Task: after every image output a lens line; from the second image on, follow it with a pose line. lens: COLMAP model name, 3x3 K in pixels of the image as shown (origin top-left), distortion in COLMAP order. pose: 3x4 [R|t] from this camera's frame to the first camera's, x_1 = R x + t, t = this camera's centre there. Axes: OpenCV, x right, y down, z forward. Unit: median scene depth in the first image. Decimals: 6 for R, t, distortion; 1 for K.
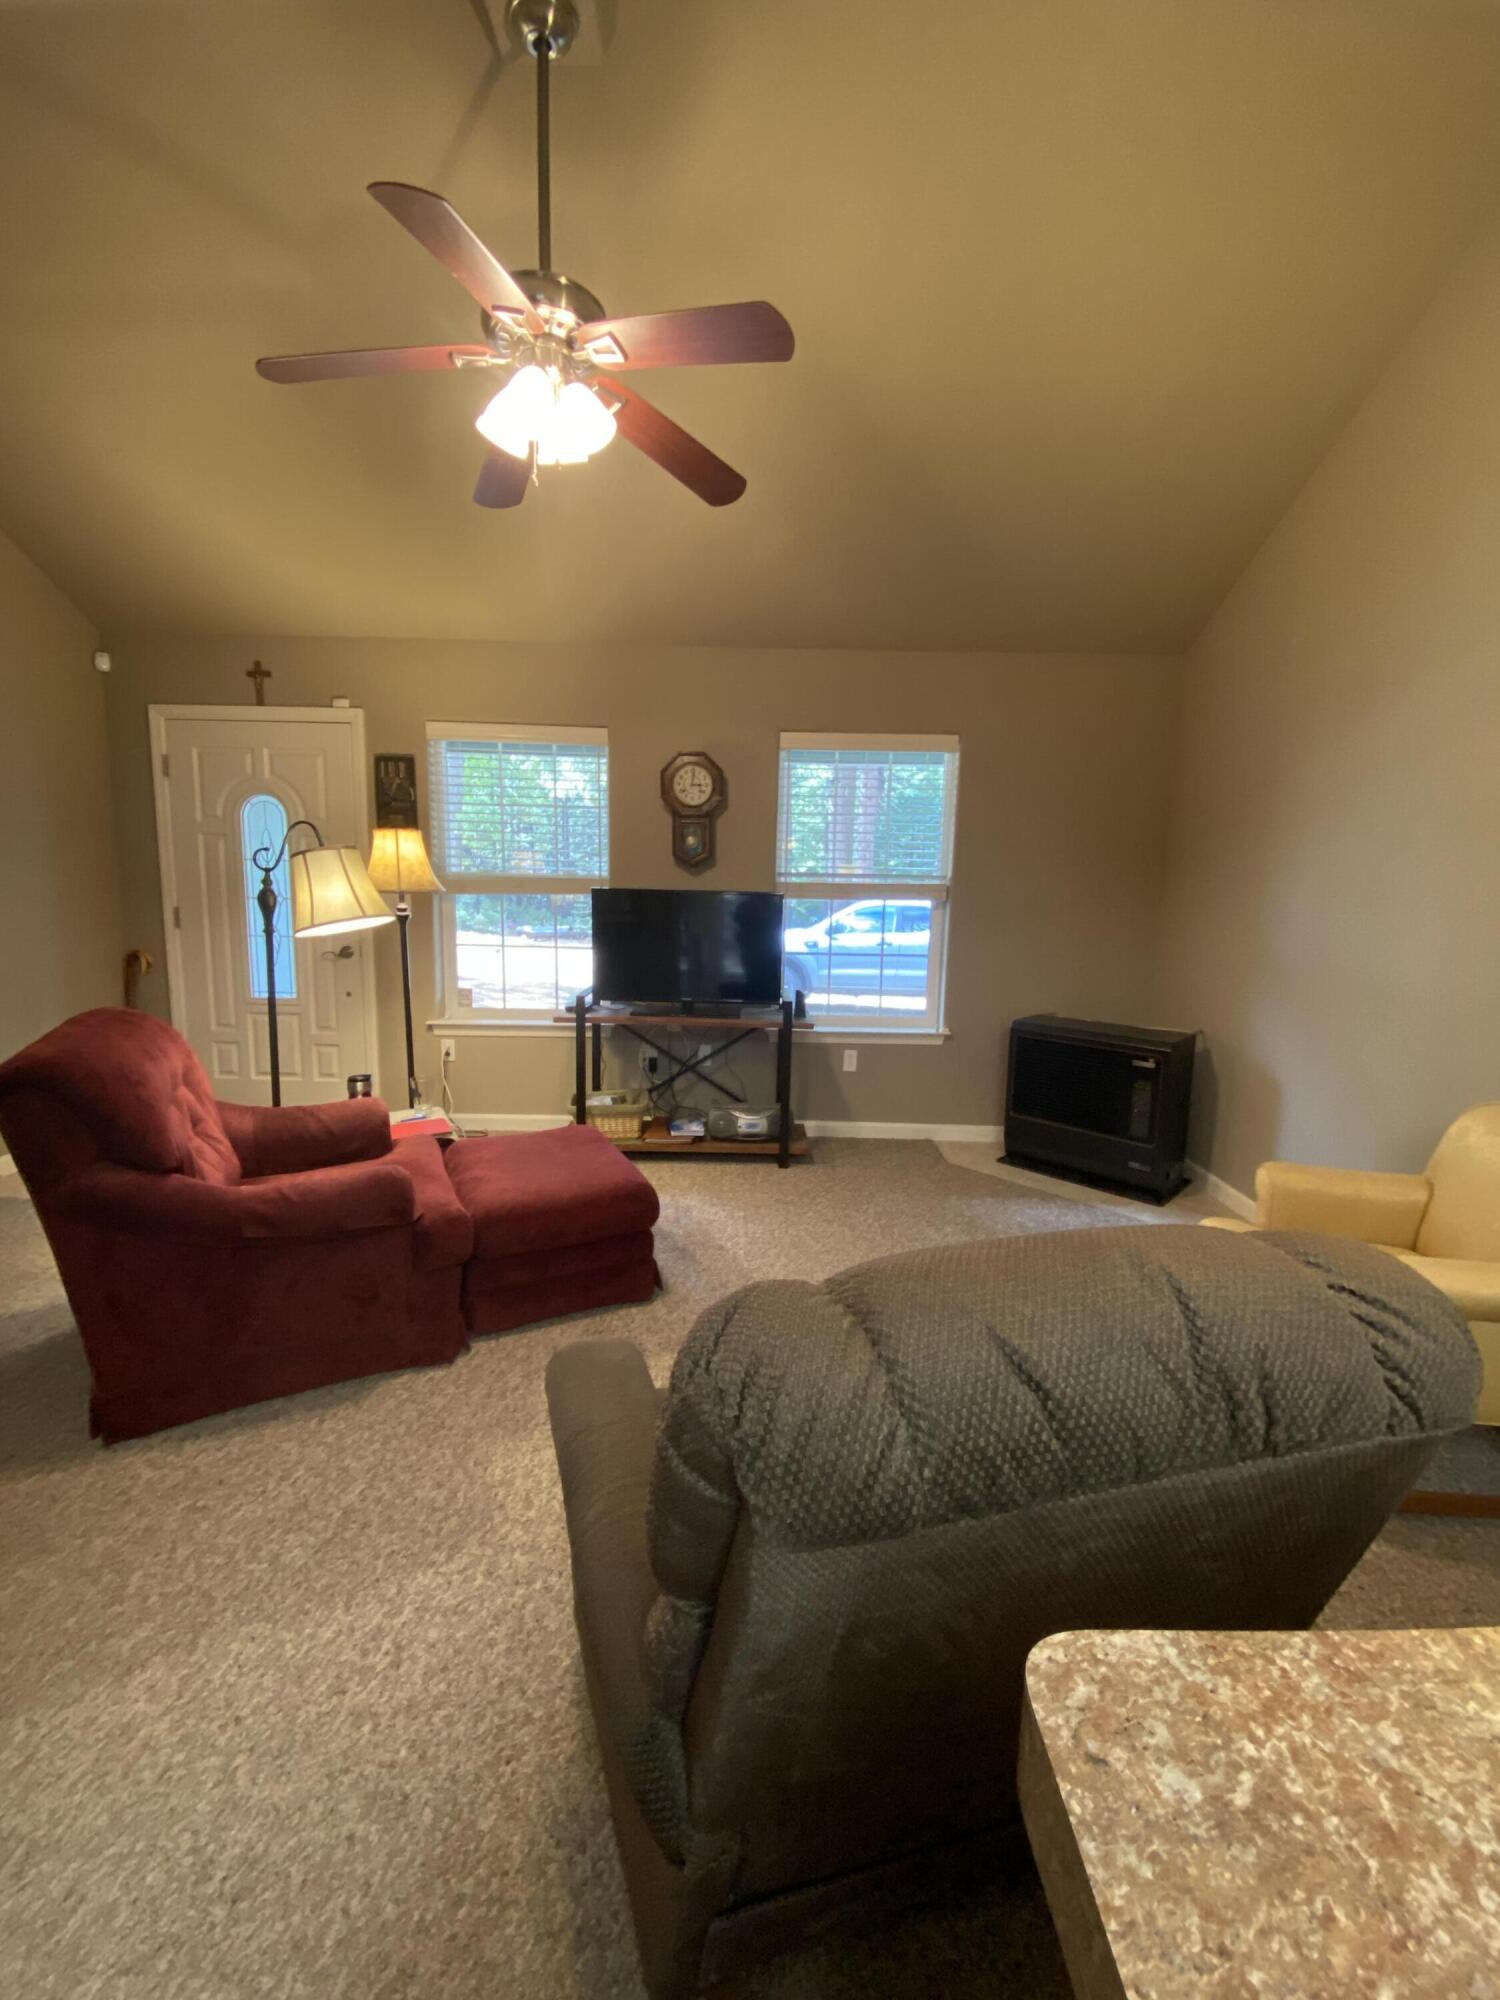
lens RADIAL K [[813.0, 0, 753.4], [0, 813.0, 998.6], [0, 0, 1]] dist [0.028116, -0.025172]
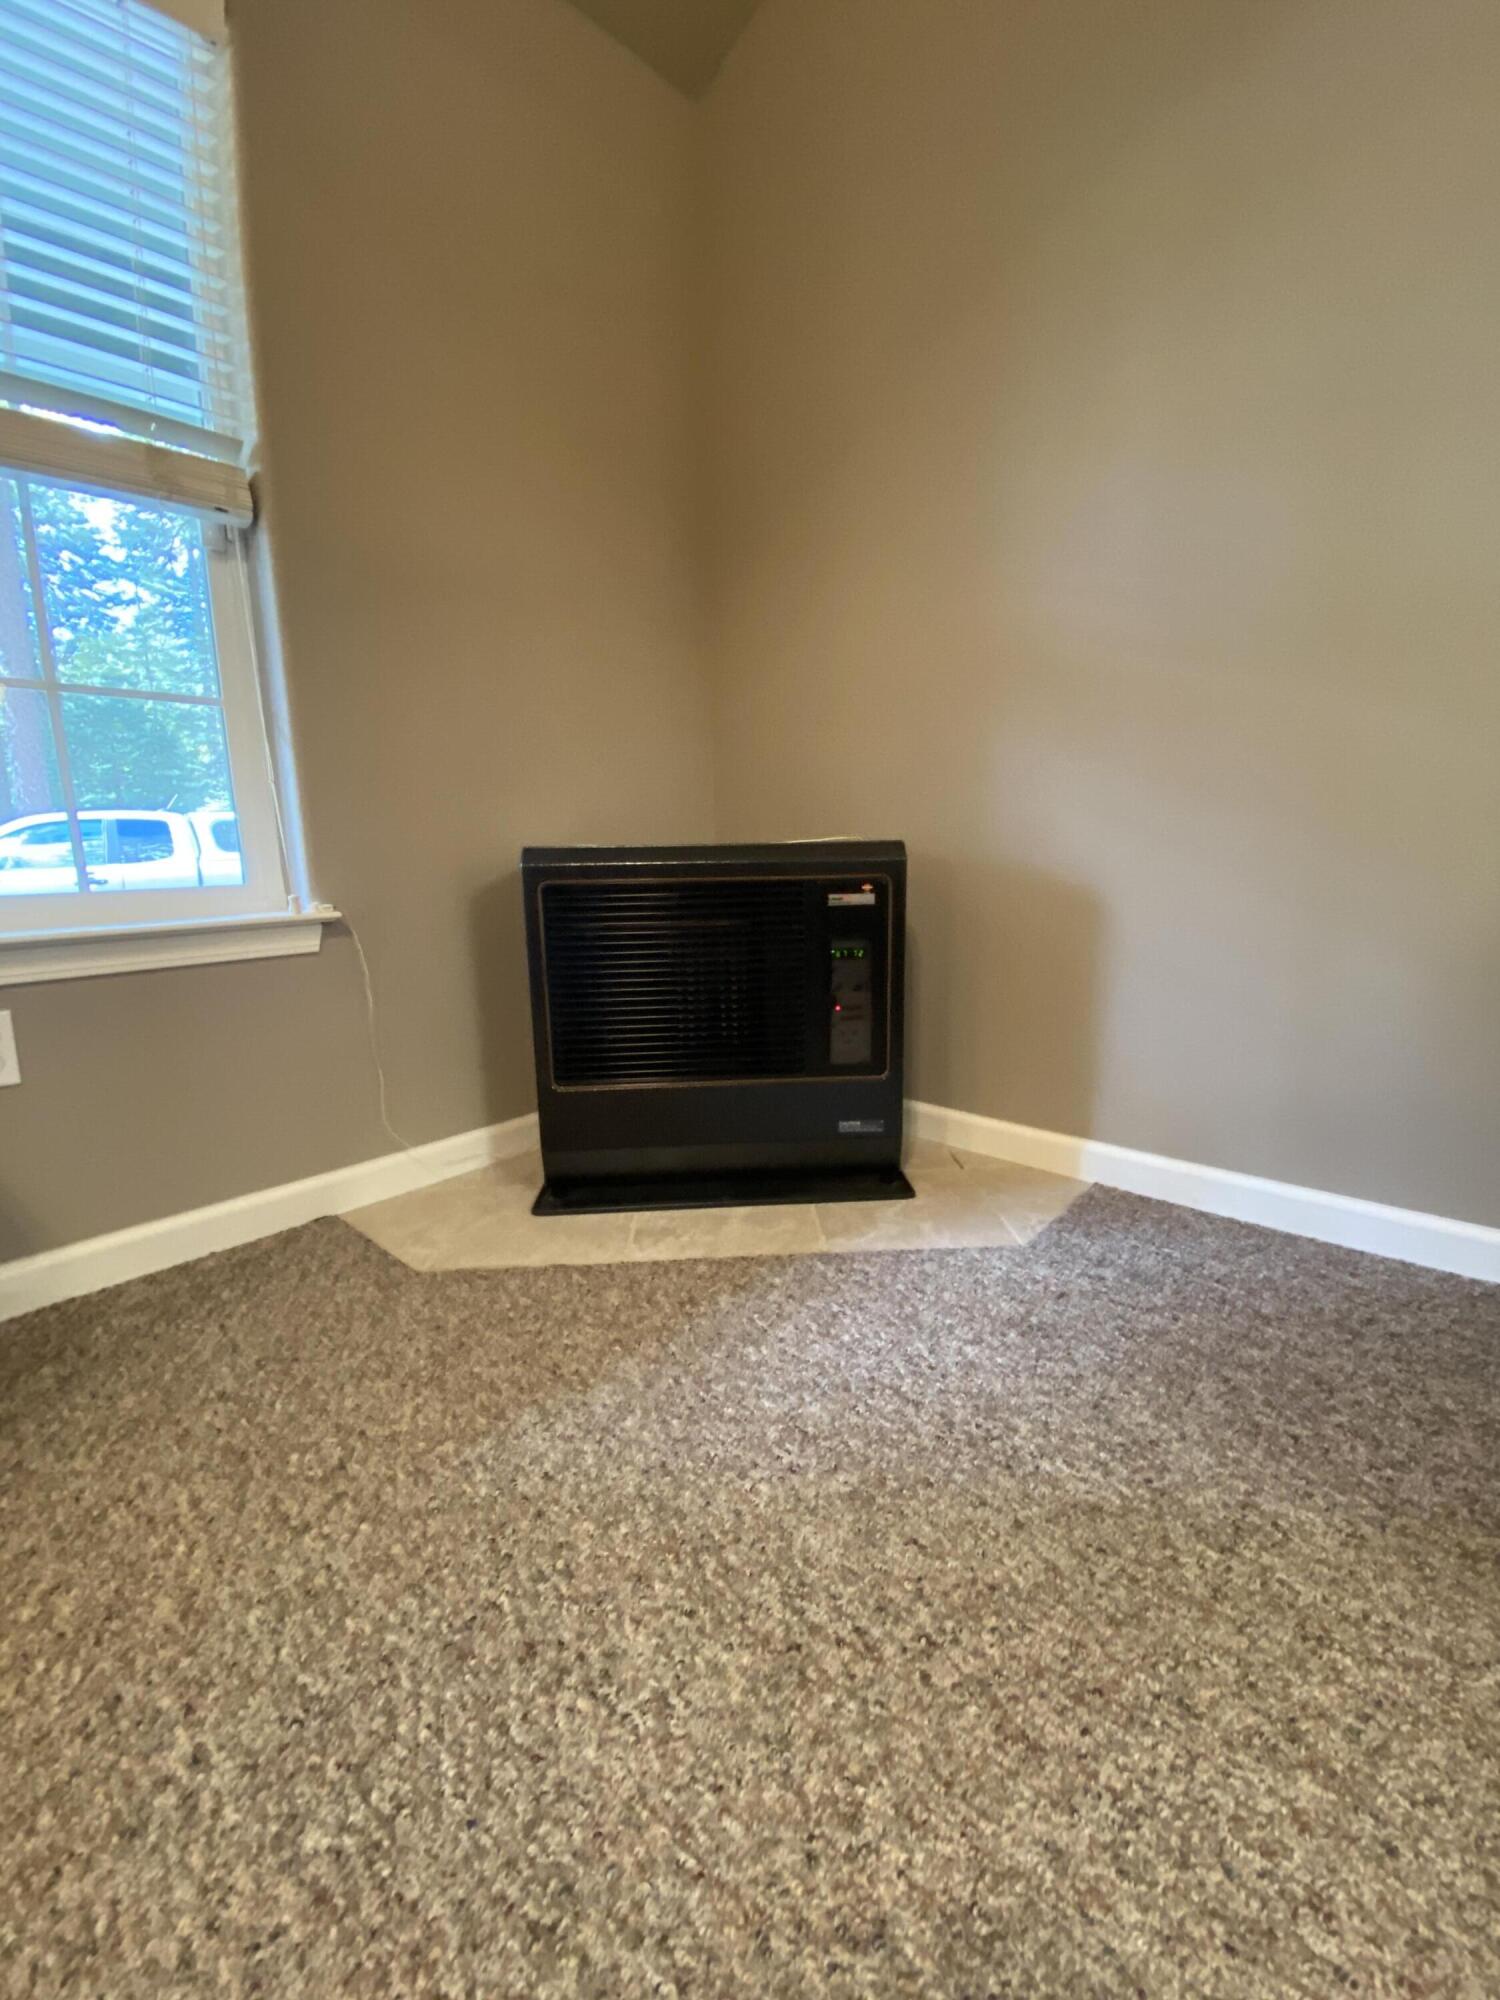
lens RADIAL K [[813.0, 0, 753.4], [0, 813.0, 998.6], [0, 0, 1]] dist [0.028116, -0.025172]
pose [[0.669745, -0.164956, 0.724038, 0.195732], [0.136249, 0.985760, 0.098552, 0.139016], [-0.729985, 0.032645, 0.682684, 1.252655]]
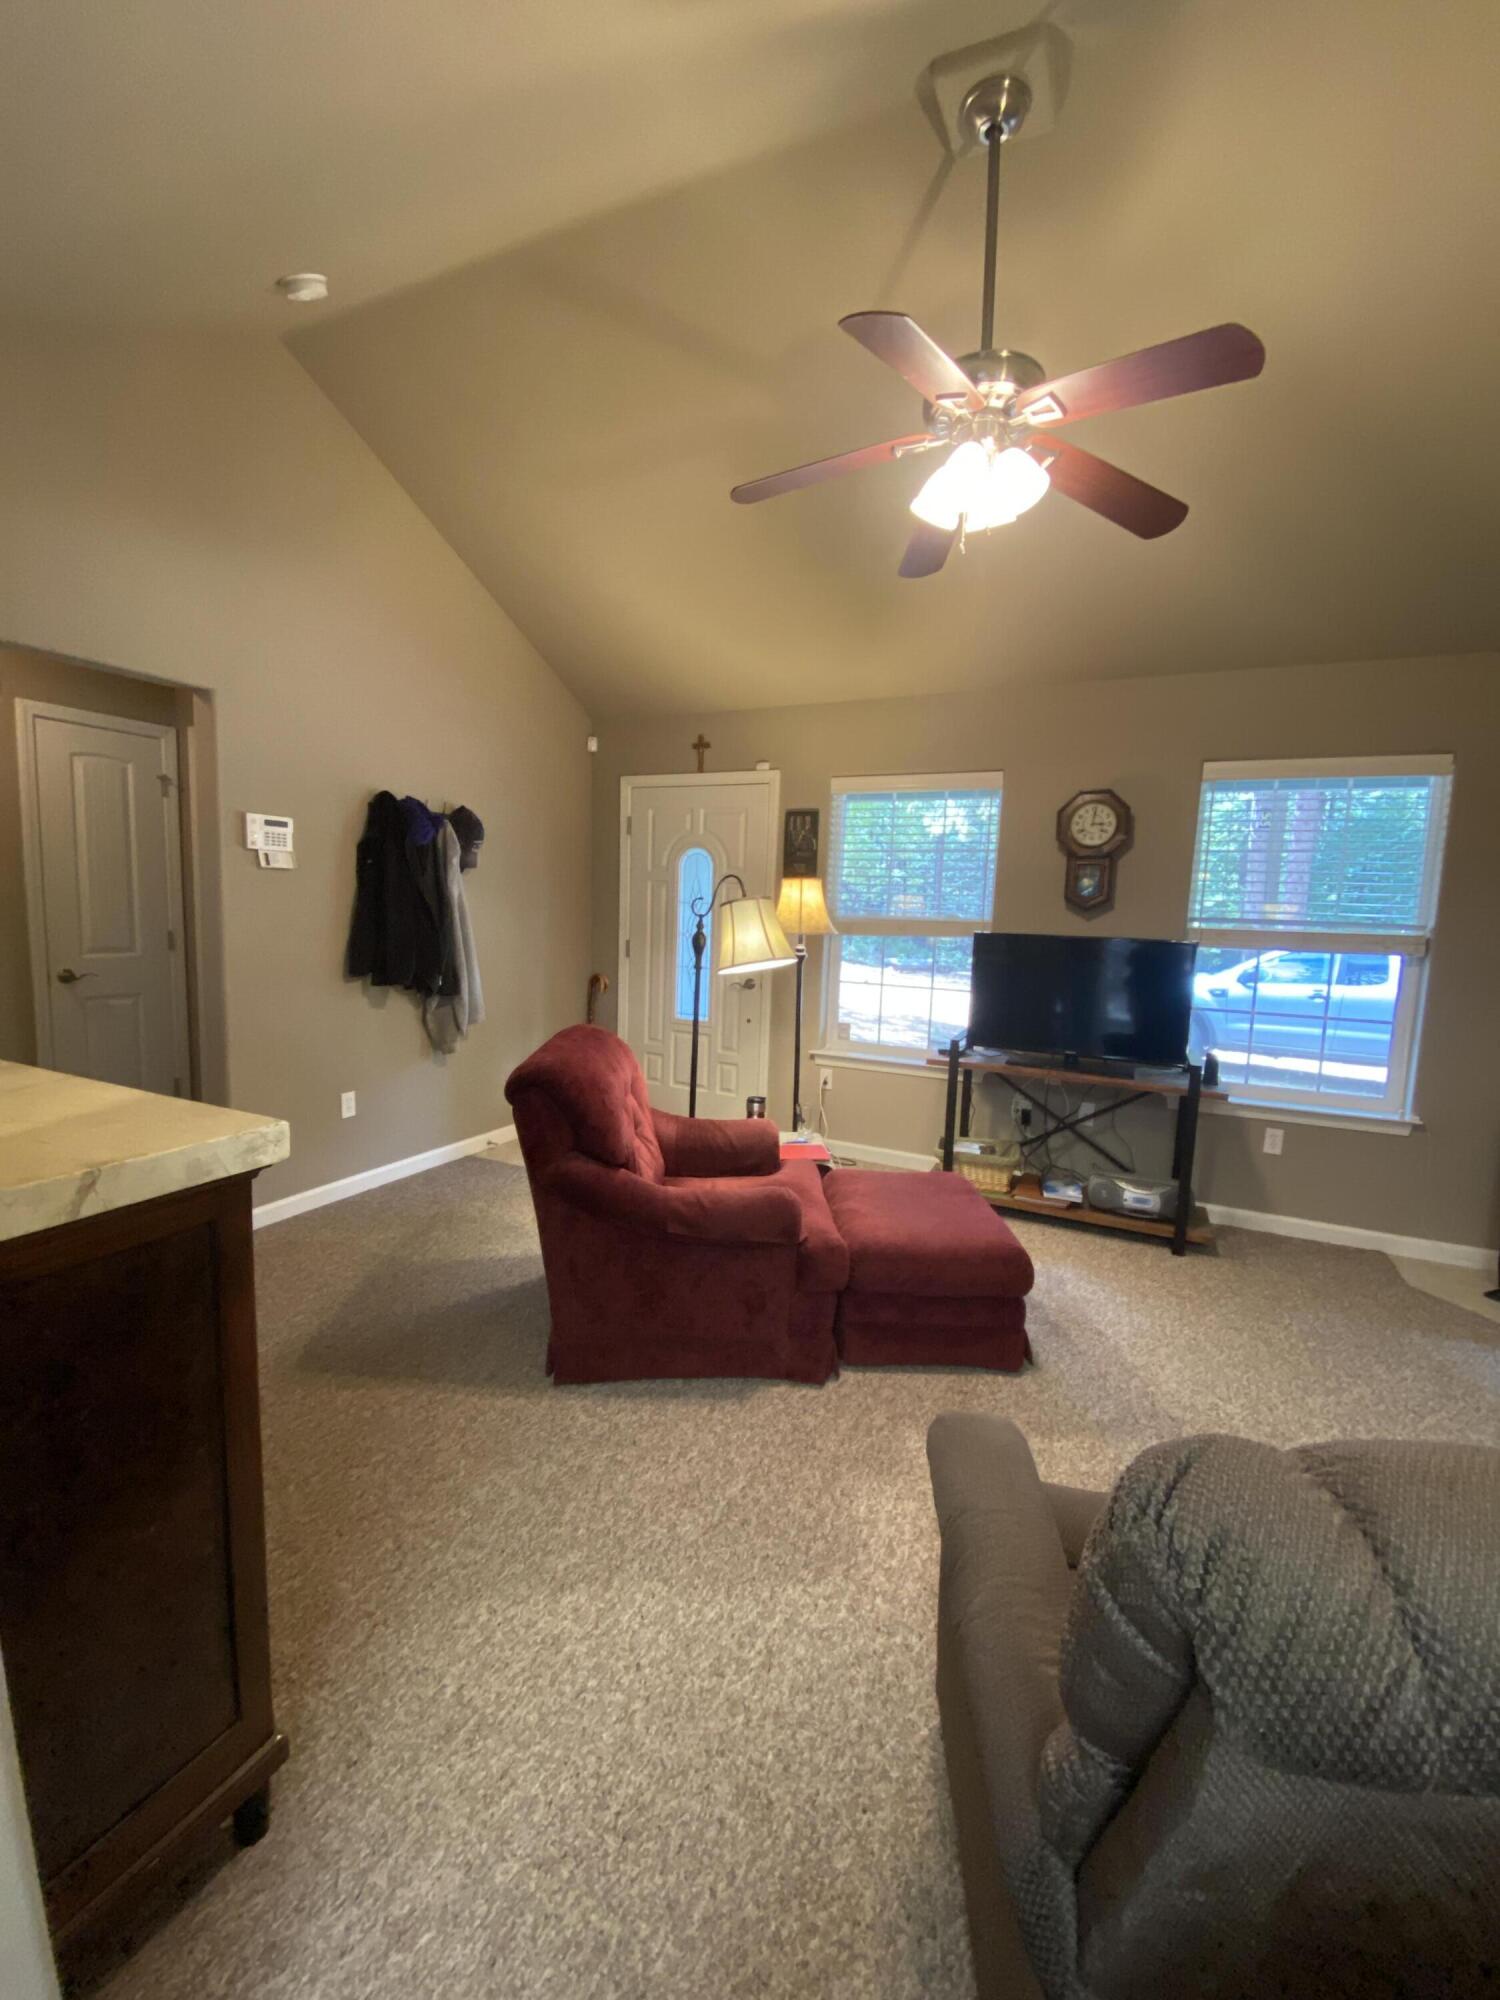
lens RADIAL K [[813.0, 0, 753.4], [0, 813.0, 998.6], [0, 0, 1]] dist [0.028116, -0.025172]
pose [[0.903892, 0.058698, -0.423714, -0.033543], [-0.075258, 0.996912, -0.022441, -0.024139], [0.421088, 0.052172, 0.905518, -0.018513]]
